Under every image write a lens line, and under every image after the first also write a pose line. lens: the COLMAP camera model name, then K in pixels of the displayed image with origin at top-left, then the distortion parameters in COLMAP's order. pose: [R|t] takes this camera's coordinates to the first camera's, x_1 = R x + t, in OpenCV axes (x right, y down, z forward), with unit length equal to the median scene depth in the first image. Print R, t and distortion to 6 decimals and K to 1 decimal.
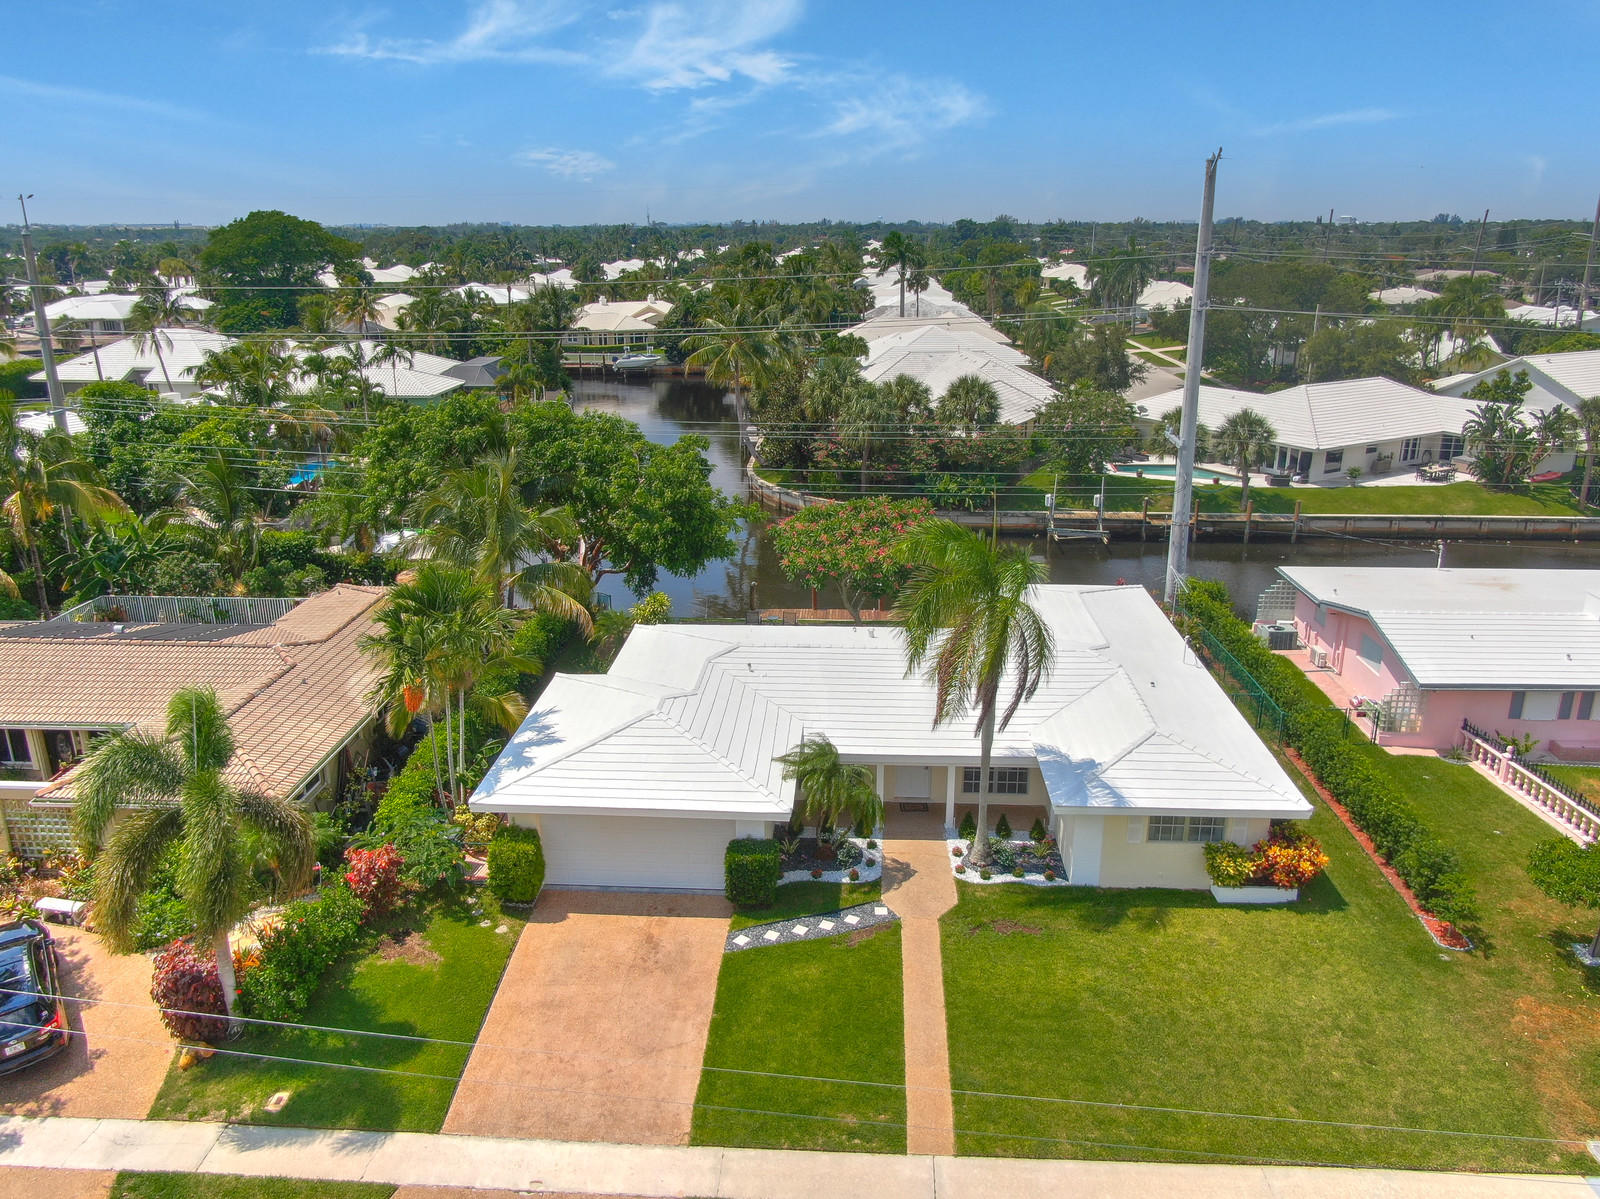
lens RADIAL K [[1174.0, 0, 800.0], [0, 1174.0, 599.5], [0, 0, 1]] dist [-0.010272, 0.001999]
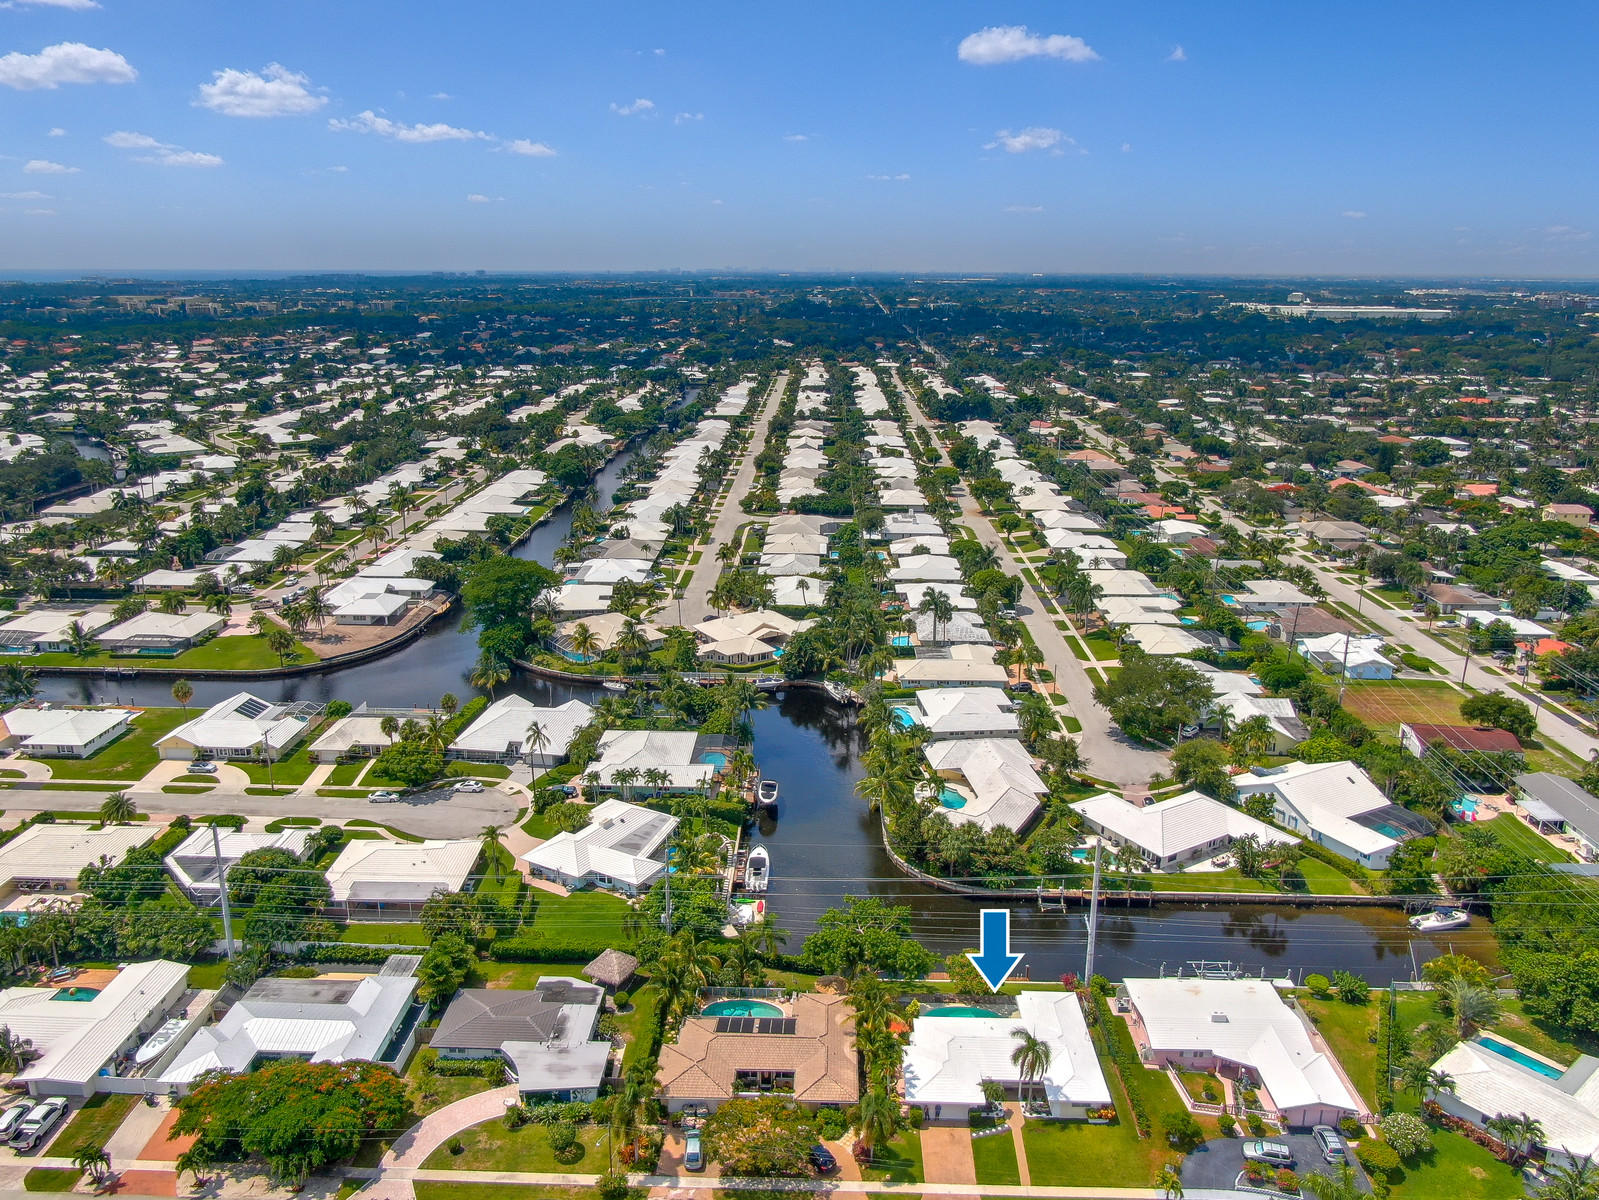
lens RADIAL K [[1173.3, 0, 799.5], [0, 1173.3, 600.0], [0, 0, 1]] dist [-0.010272, 0.001999]
pose [[0.999719, 0.000508, 0.023720, -0.744931], [0.000235, 0.999510, -0.031304, -1.429093], [-0.023724, 0.031301, 0.999228, -3.091043]]
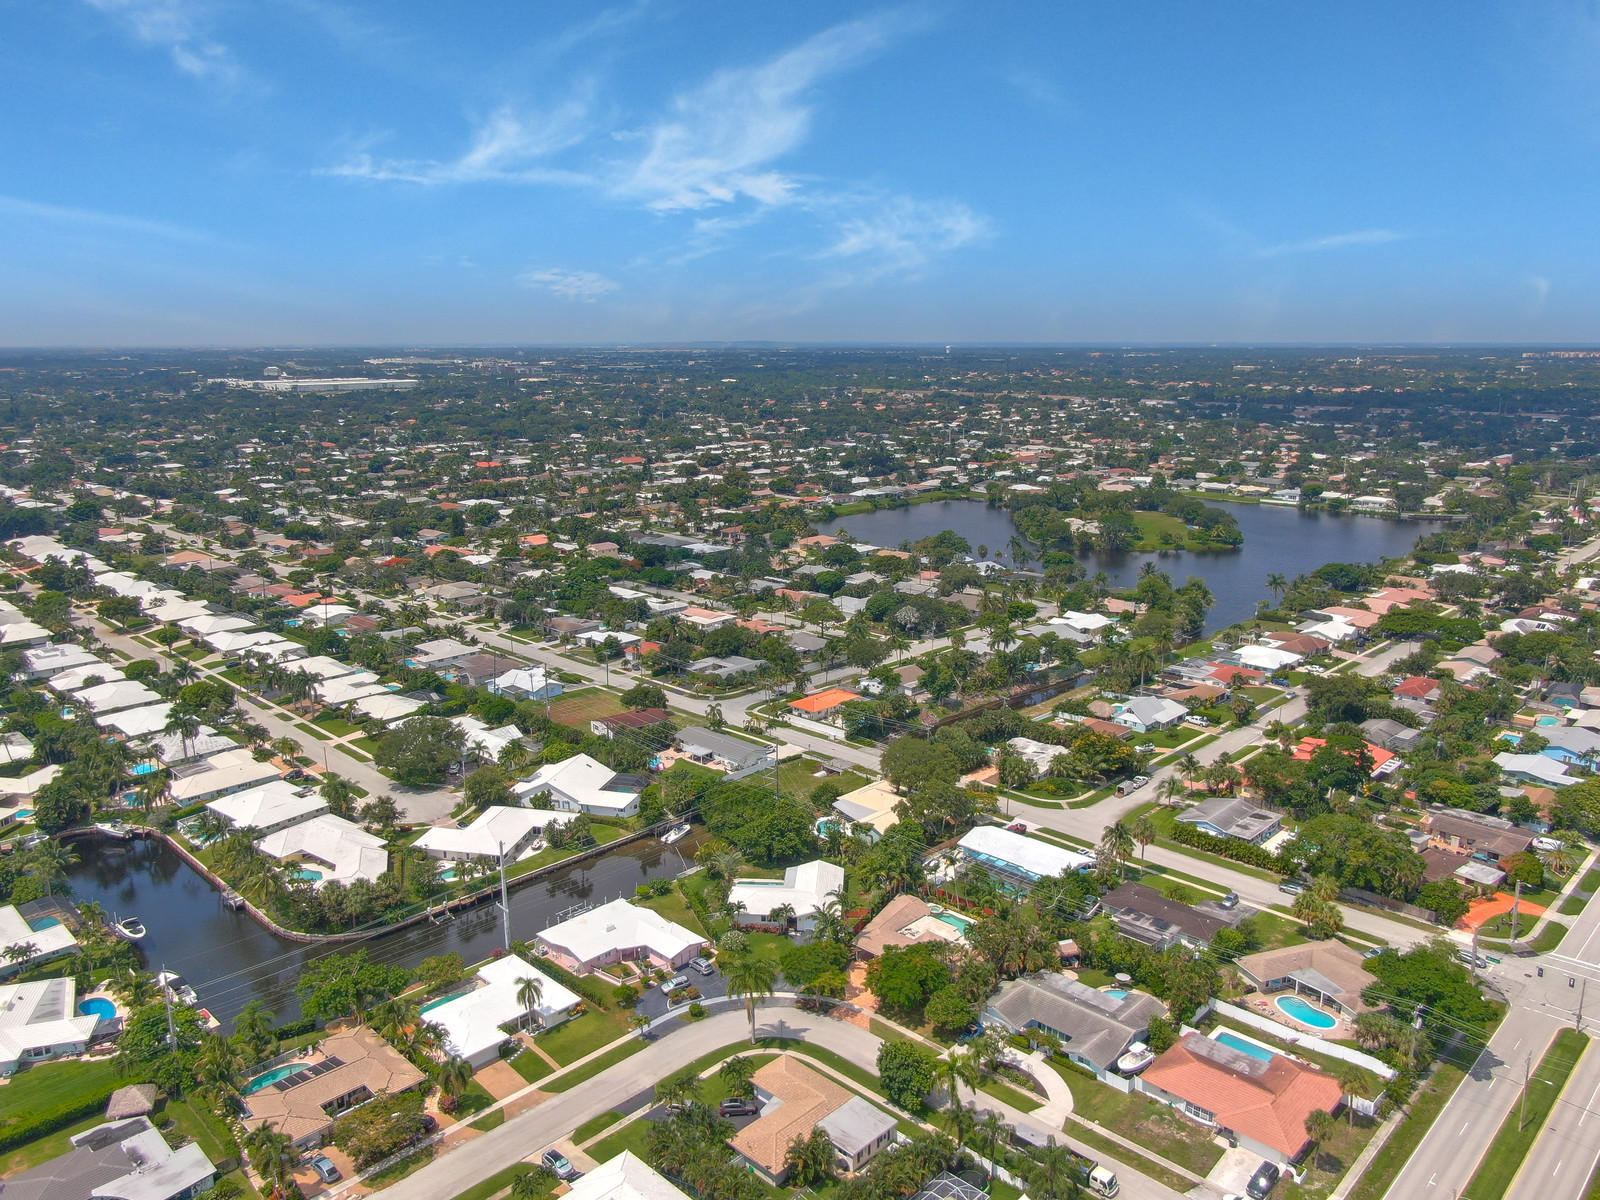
lens RADIAL K [[1174.0, 0, 800.0], [0, 1174.0, 600.0], [0, 0, 1]] dist [-0.010272, 0.001999]
pose [[0.660470, -0.165365, 0.732416, -2.874838], [0.228649, 0.973414, 0.013589, -1.630183], [-0.715191, 0.158491, 0.680722, -4.209826]]
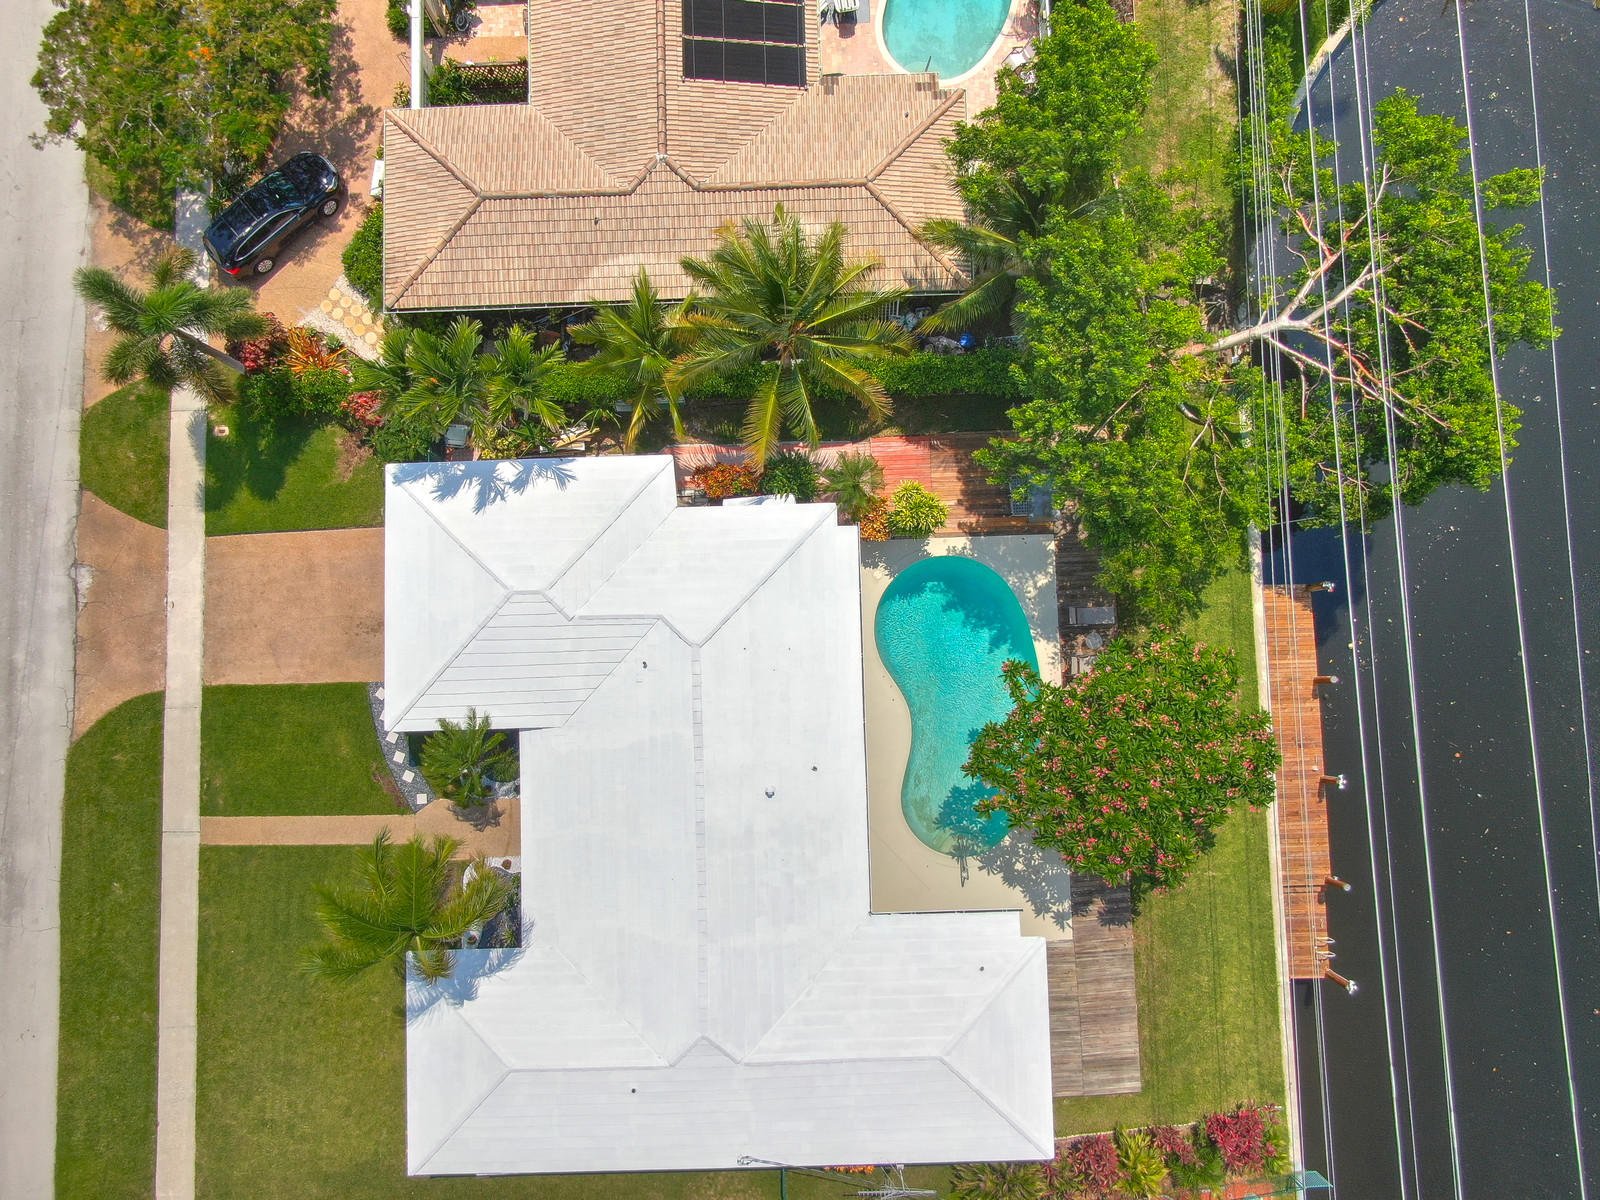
lens RADIAL K [[1174.0, 0, 800.0], [0, 1174.0, 600.0], [0, 0, 1]] dist [-0.010272, 0.001999]
pose [[0.079967, 0.992953, -0.087464, -0.001153], [-0.298677, 0.107582, 0.948271, -1.090218], [0.950998, -0.049707, 0.305175, 1.016993]]
